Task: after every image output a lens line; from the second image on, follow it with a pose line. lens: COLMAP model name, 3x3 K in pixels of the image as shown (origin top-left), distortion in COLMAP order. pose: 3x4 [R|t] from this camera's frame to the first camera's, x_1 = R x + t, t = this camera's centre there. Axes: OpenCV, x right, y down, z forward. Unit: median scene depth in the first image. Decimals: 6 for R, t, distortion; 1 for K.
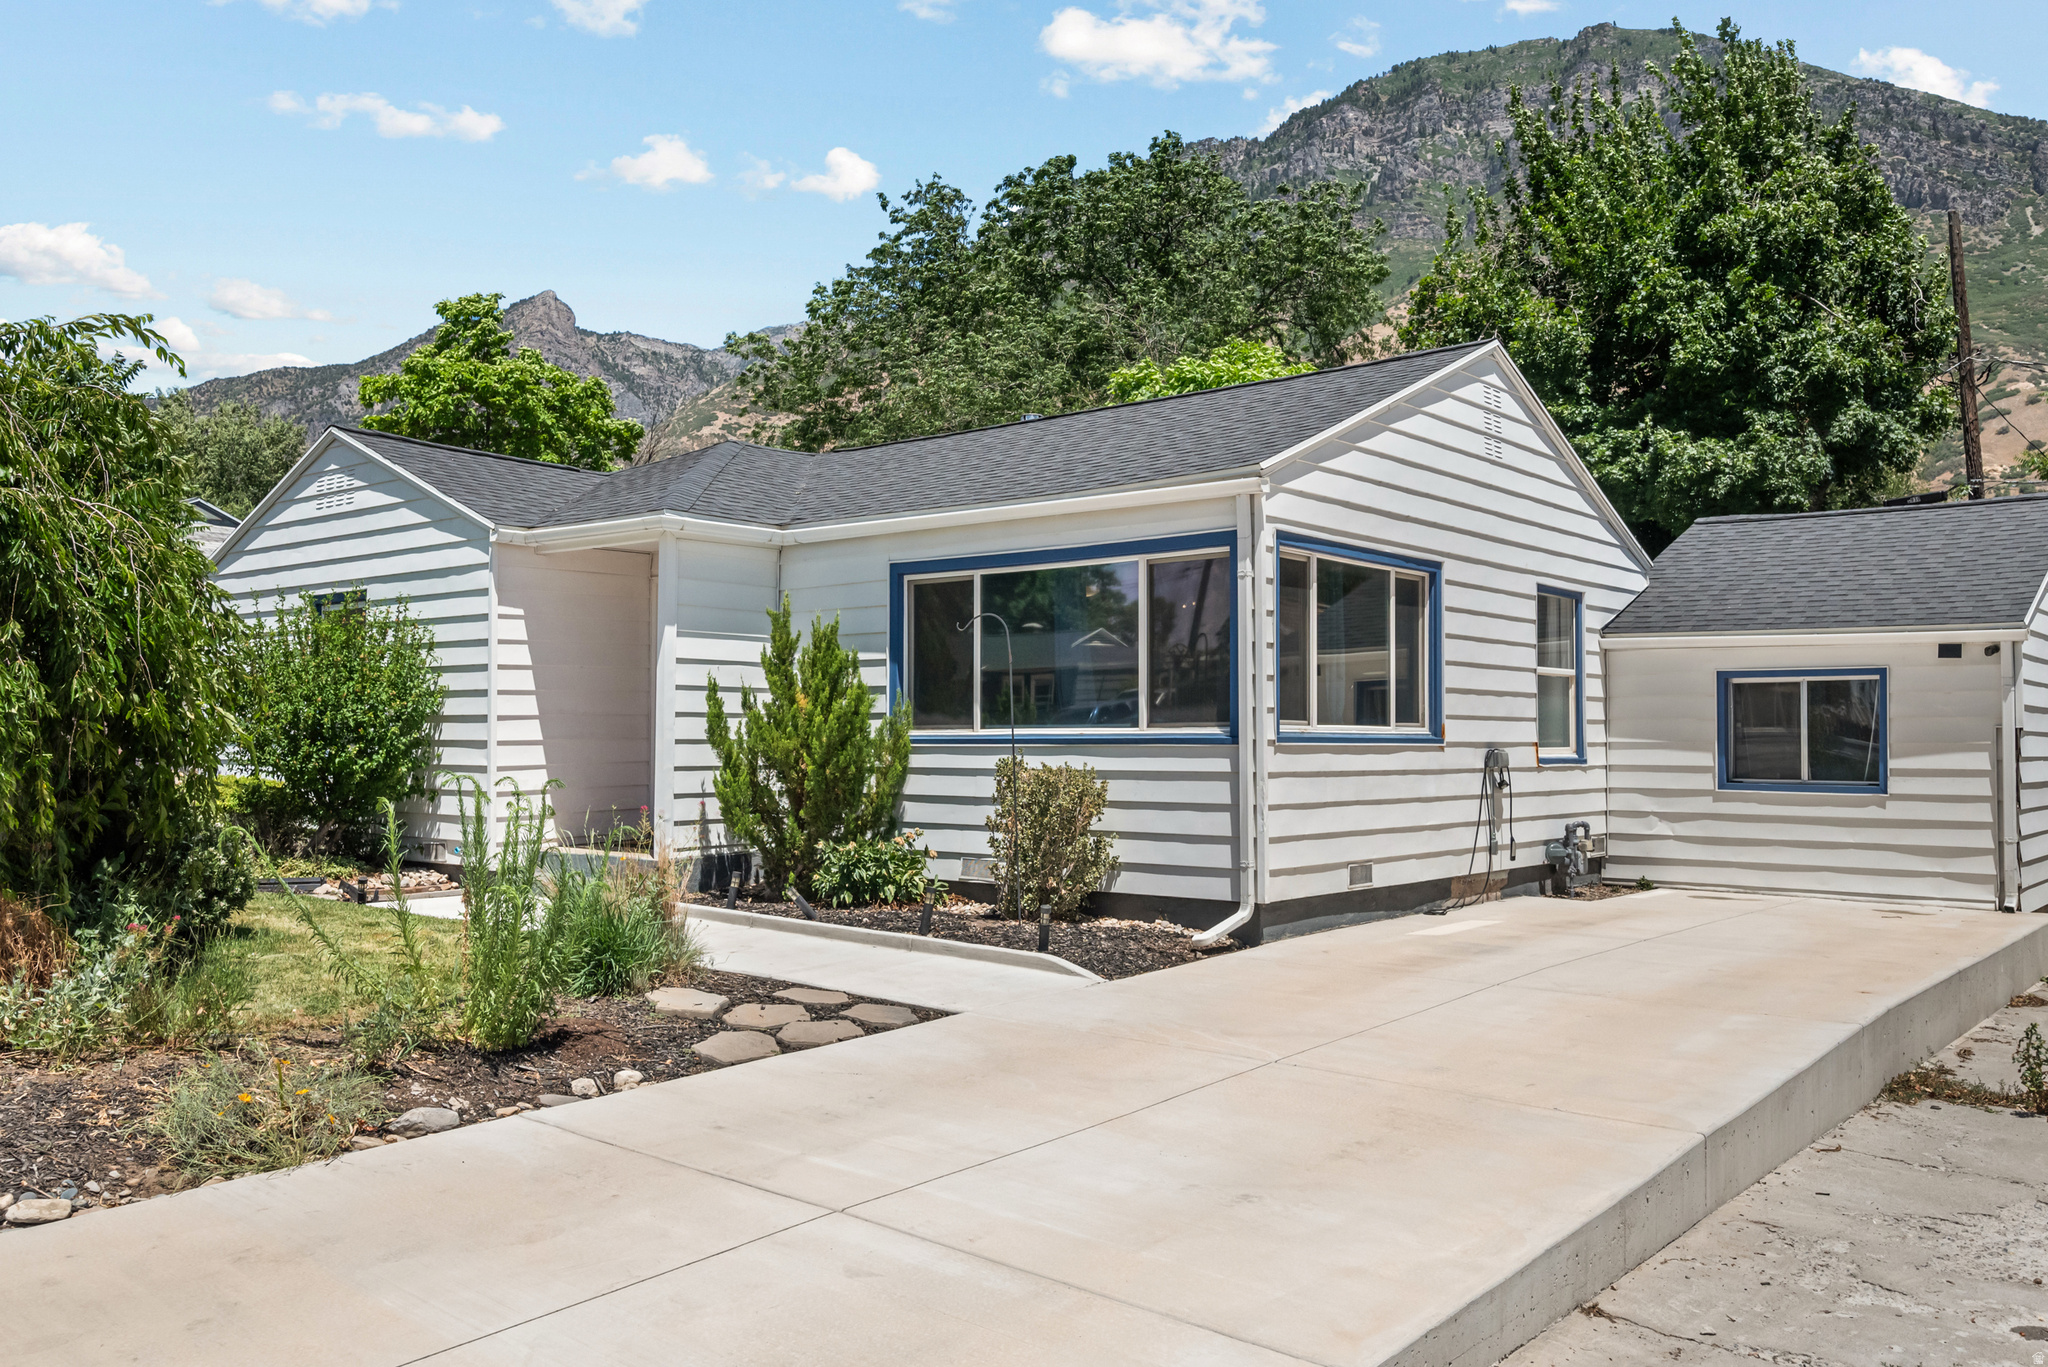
lens RADIAL K [[1645.1, 0, 1024.0], [0, 1645.1, 683.5], [0, 0, 1]] dist [-0.000973, -0.000274]
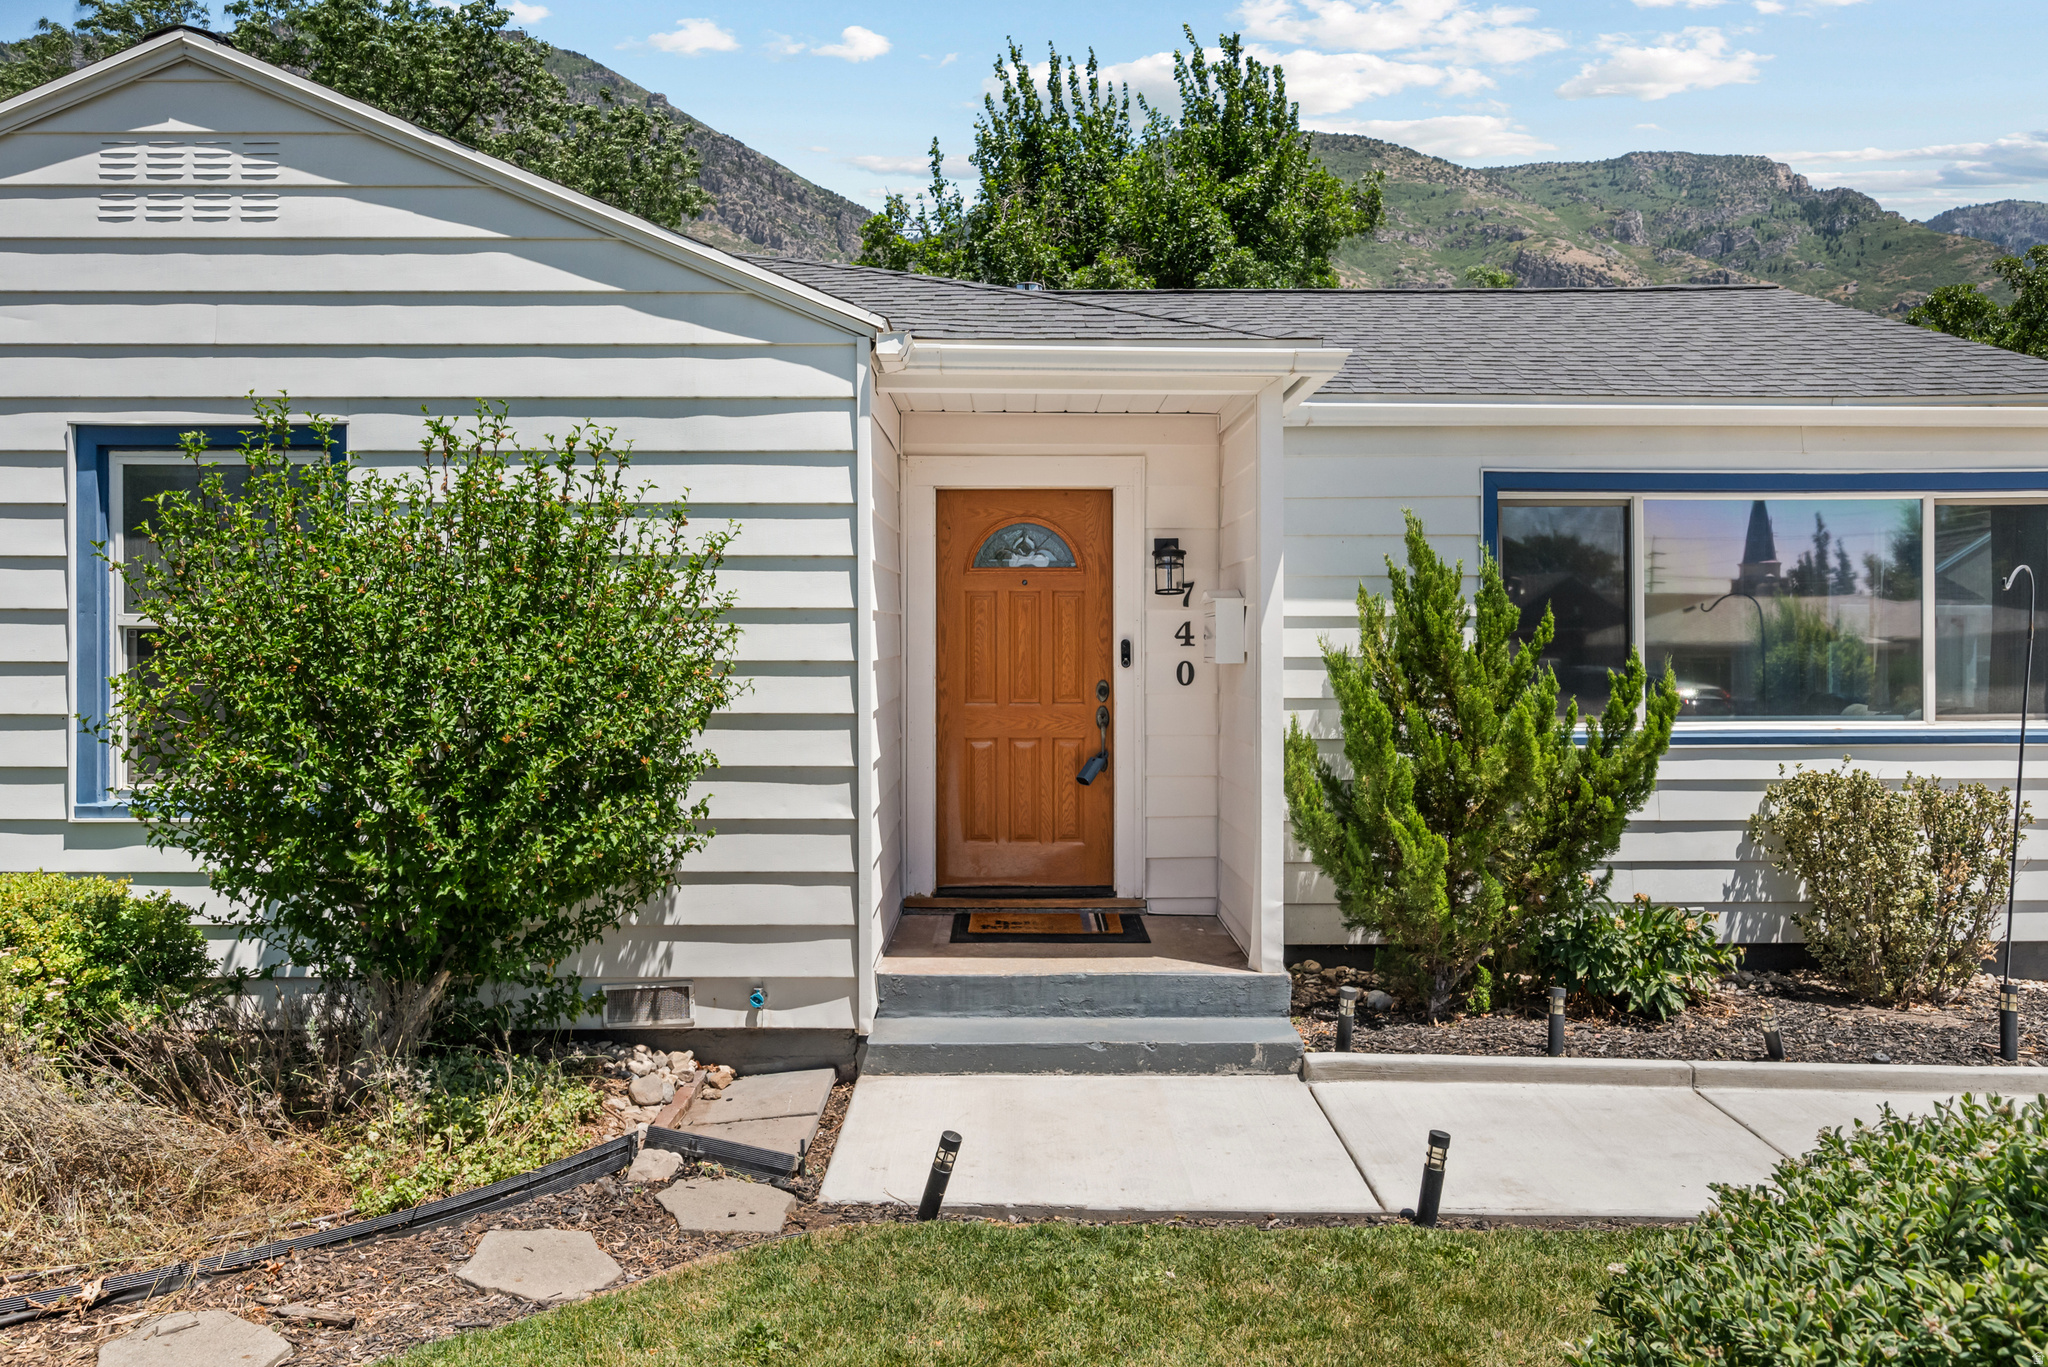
lens RADIAL K [[1399.6, 0, 1026.3], [0, 1399.6, 658.9], [0, 0, 1]] dist [-0.002493, -0.001176]
pose [[0.763007, -0.003719, 0.646379, -0.537686], [-0.020504, 0.999341, 0.029953, -0.010223], [-0.646065, -0.036108, 0.762428, 0.637543]]
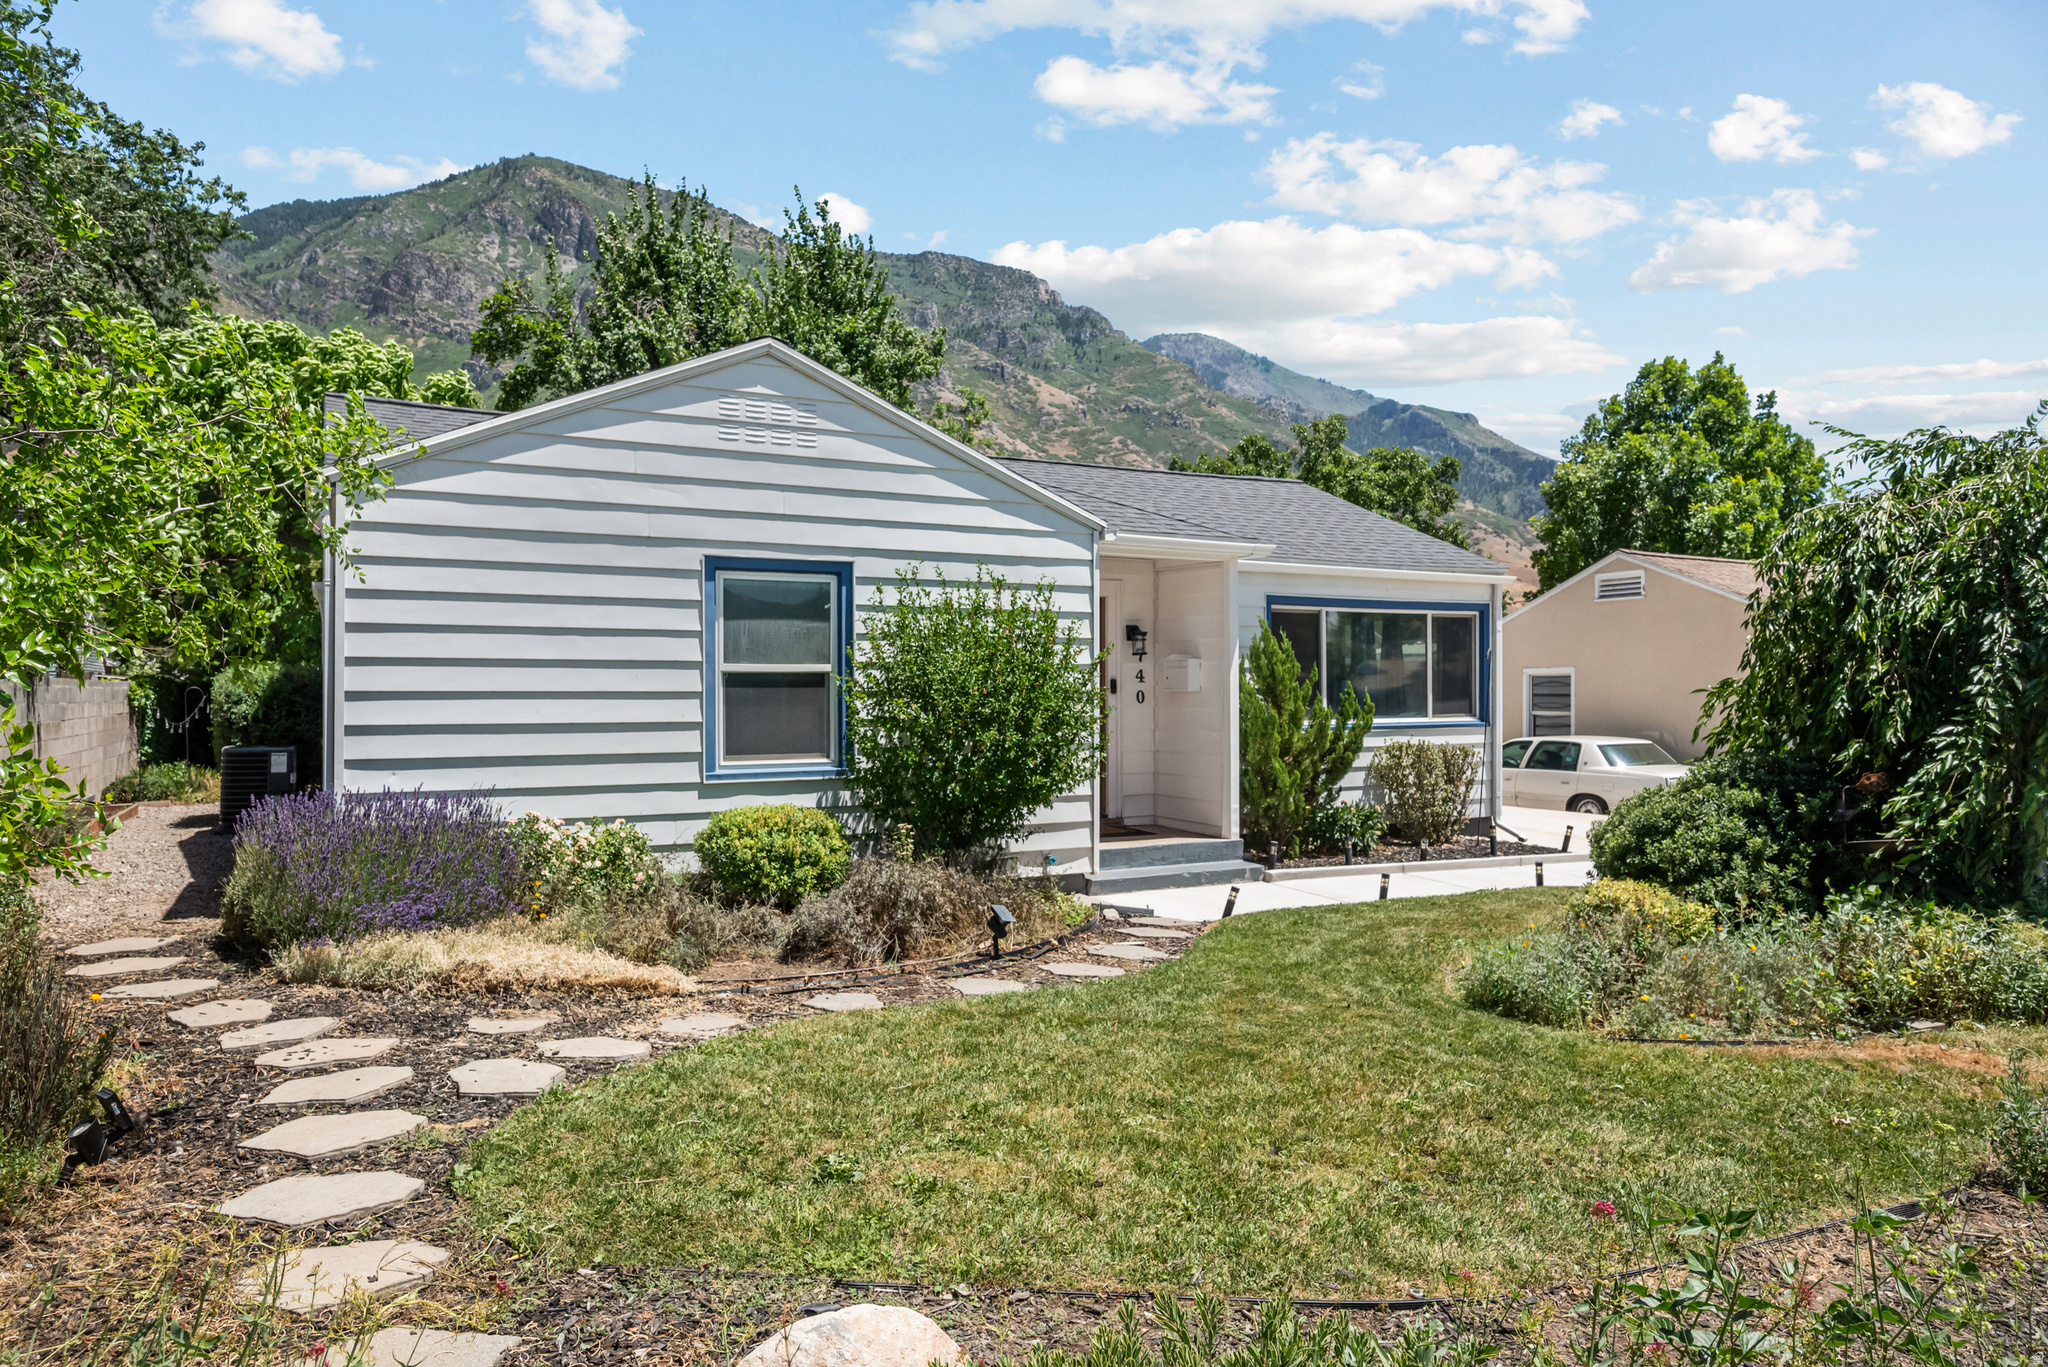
lens RADIAL K [[1323.4, 0, 1037.0], [0, 1323.4, 685.8], [0, 0, 1]] dist [-0.003156, -0.000051]
pose [[0.364979, -0.001721, 0.931014, -1.039853], [-0.030708, 0.999432, 0.013886, -0.008870], [-0.930509, -0.033657, 0.364718, 0.724521]]
